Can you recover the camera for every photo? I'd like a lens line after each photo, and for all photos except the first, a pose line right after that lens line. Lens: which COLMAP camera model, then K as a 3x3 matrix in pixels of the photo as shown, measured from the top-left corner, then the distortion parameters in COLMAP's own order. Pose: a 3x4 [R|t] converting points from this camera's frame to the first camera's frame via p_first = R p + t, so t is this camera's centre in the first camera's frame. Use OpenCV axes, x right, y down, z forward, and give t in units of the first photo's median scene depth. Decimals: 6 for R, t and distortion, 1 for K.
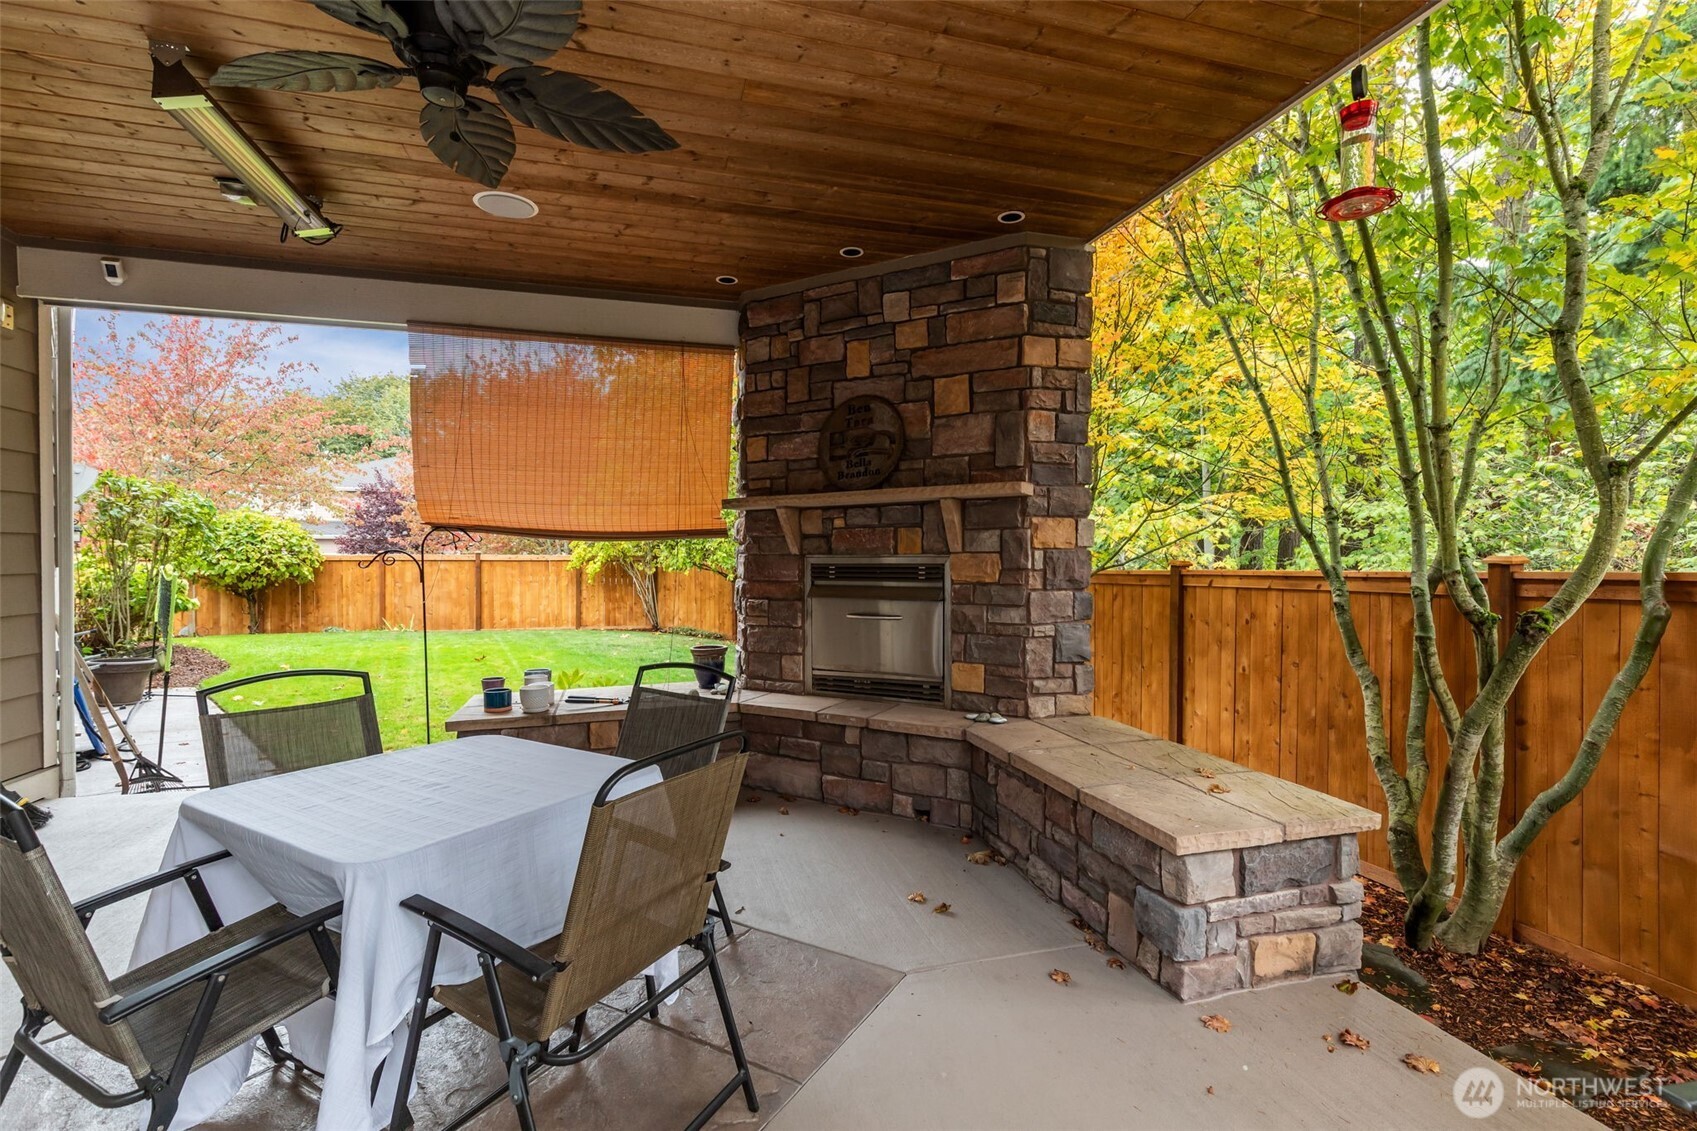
lens RADIAL K [[756.4, 0, 859.8], [0, 756.4, 548.1], [0, 0, 1]] dist [-0.001819, 0.000036]
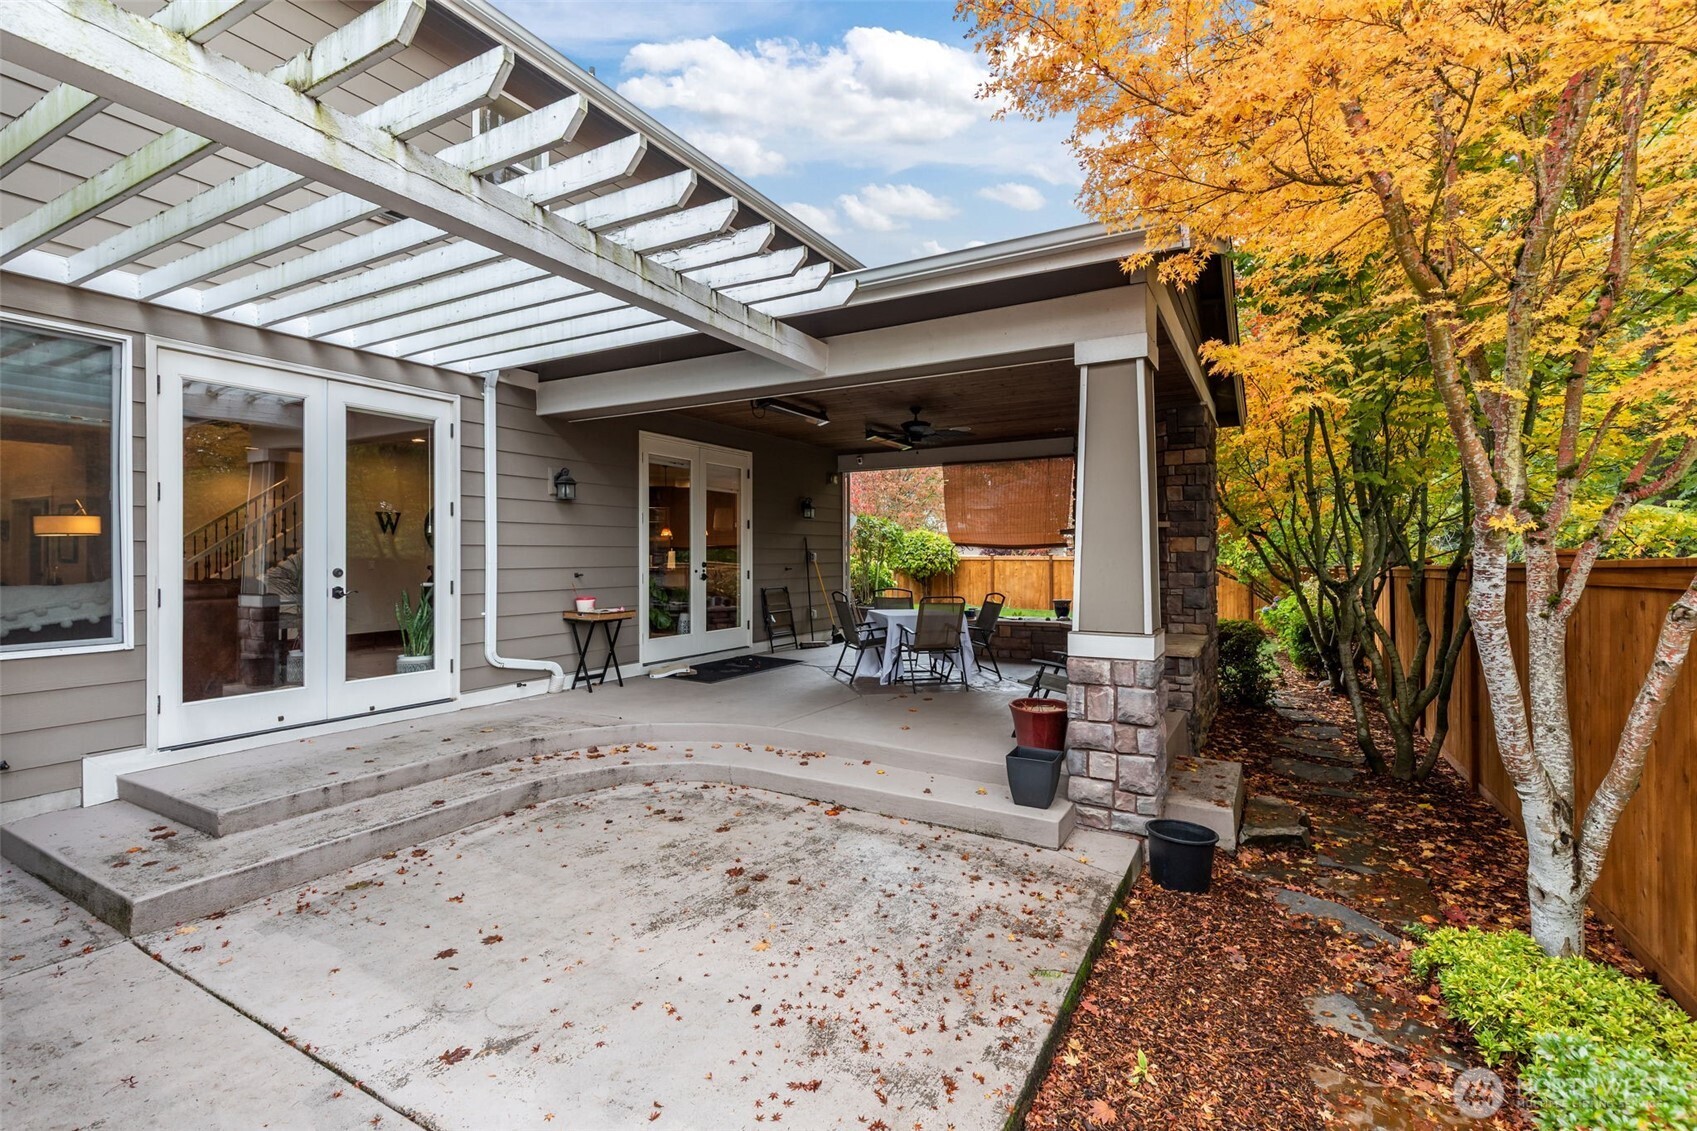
lens RADIAL K [[756.4, 0, 859.8], [0, 756.4, 548.1], [0, 0, 1]] dist [-0.001819, 0.000036]
pose [[0.705933, -0.008681, -0.708226, 0.245305], [0.007267, 0.999961, -0.005014, -0.001717], [0.708242, -0.001607, 0.705968, -0.242650]]
